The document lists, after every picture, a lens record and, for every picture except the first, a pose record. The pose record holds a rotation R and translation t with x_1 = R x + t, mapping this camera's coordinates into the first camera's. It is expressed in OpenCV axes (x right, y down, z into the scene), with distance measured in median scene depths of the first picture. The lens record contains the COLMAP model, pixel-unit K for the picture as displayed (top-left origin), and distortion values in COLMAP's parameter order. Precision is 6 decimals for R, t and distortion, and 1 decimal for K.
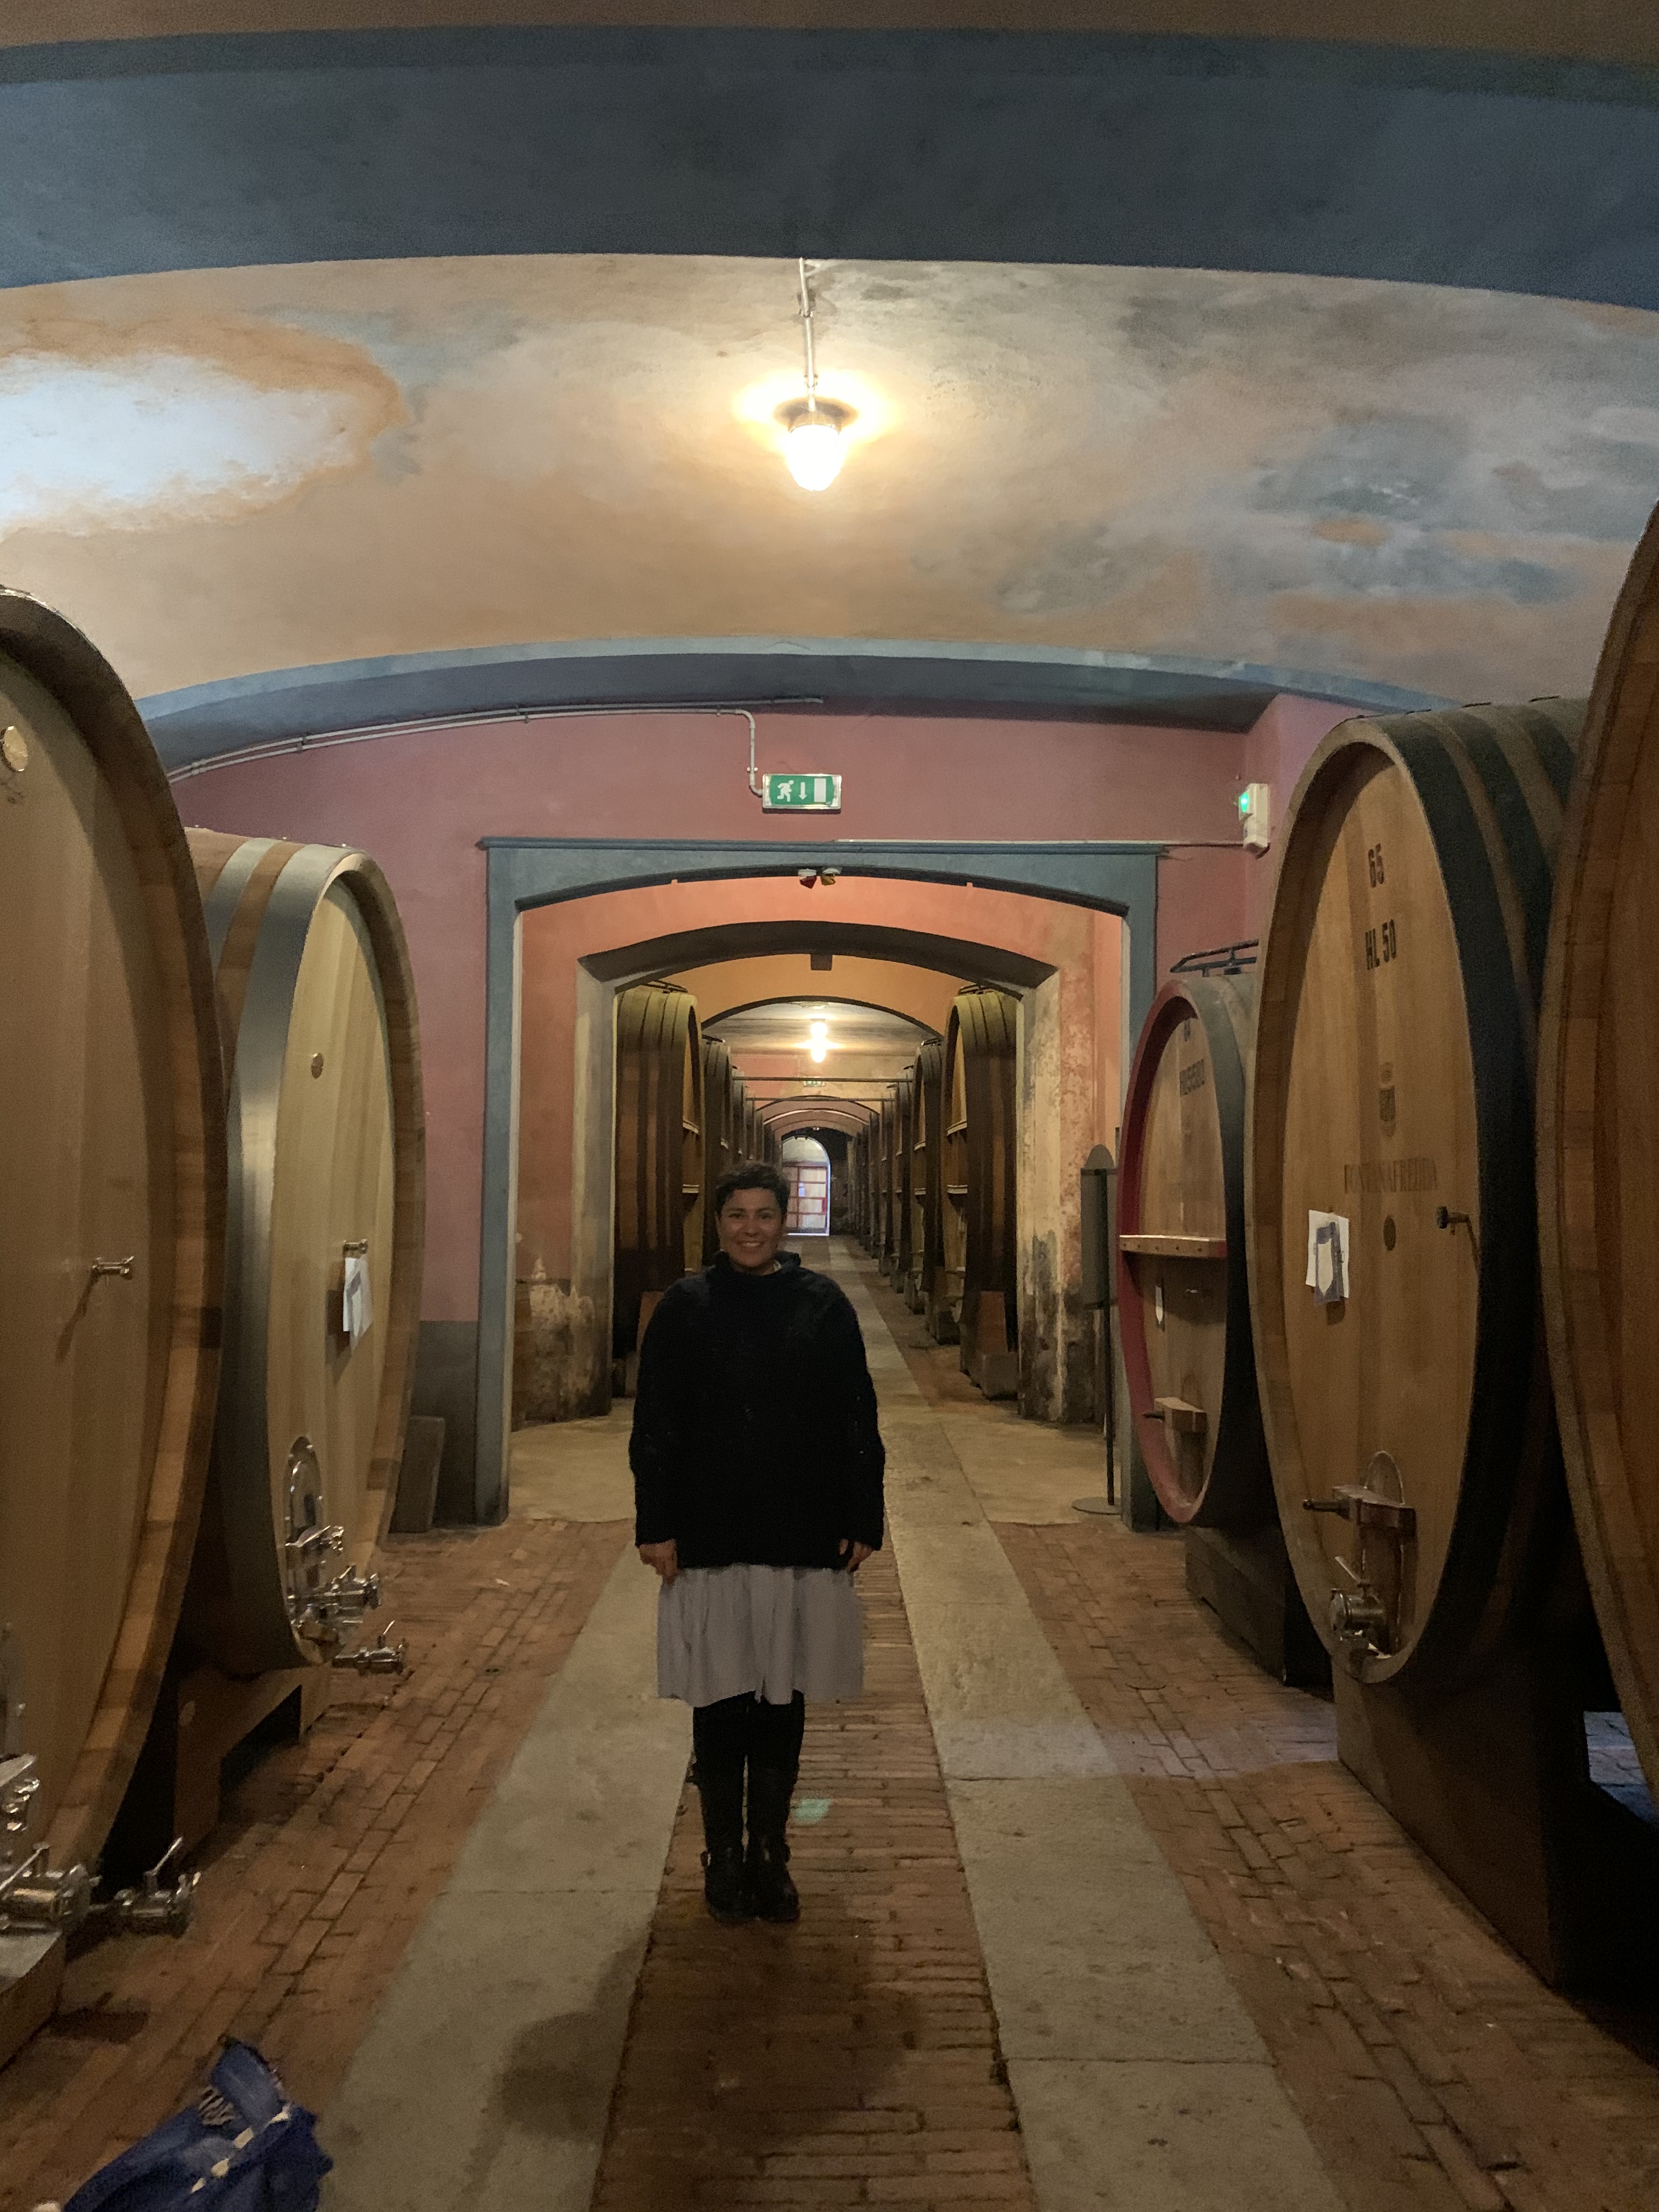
lens RADIAL K [[1718.2, 0, 829.5], [0, 1718.2, 1106.0], [0, 0, 1]] dist [-0.001869, -0.006695]
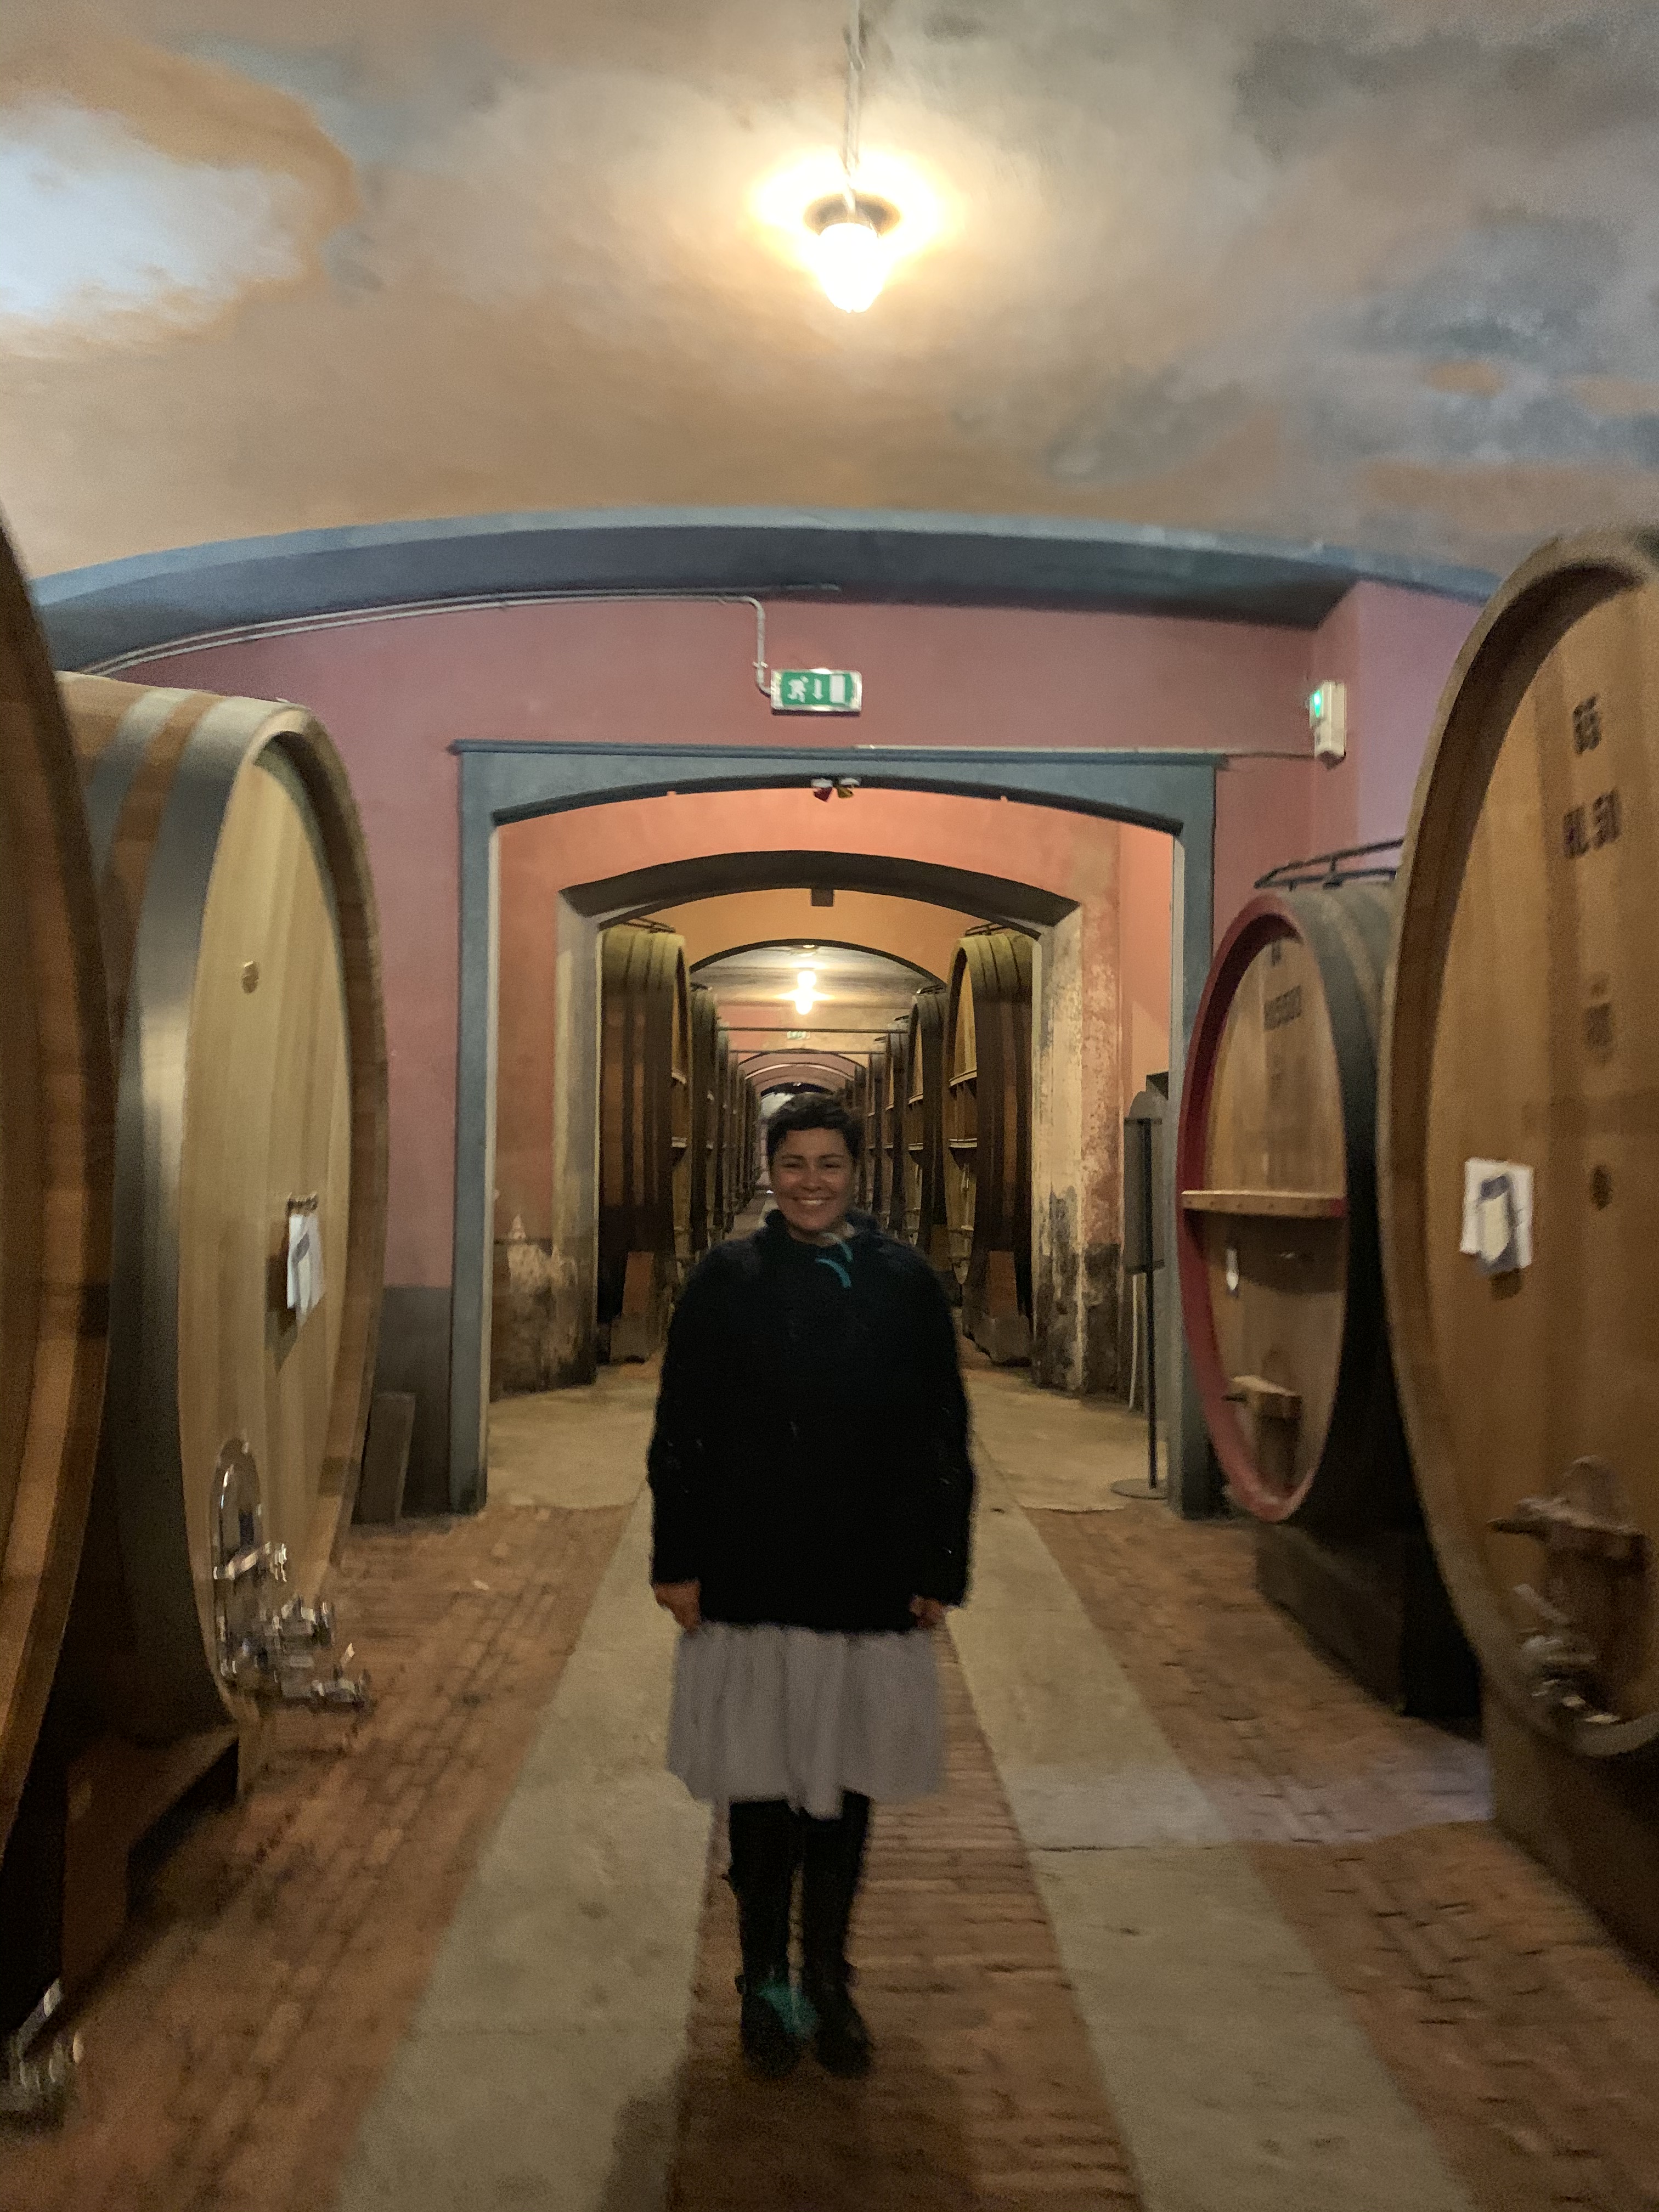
lens RADIAL K [[1674.7, 0, 830.2], [0, 1674.7, 1119.0], [0, 0, 1]] dist [-0.006112, 0.000152]
pose [[0.999761, 0.002269, 0.021756, -0.032539], [-0.002932, 0.999530, 0.030512, 0.013299], [-0.021677, -0.030569, 0.999298, 0.155133]]
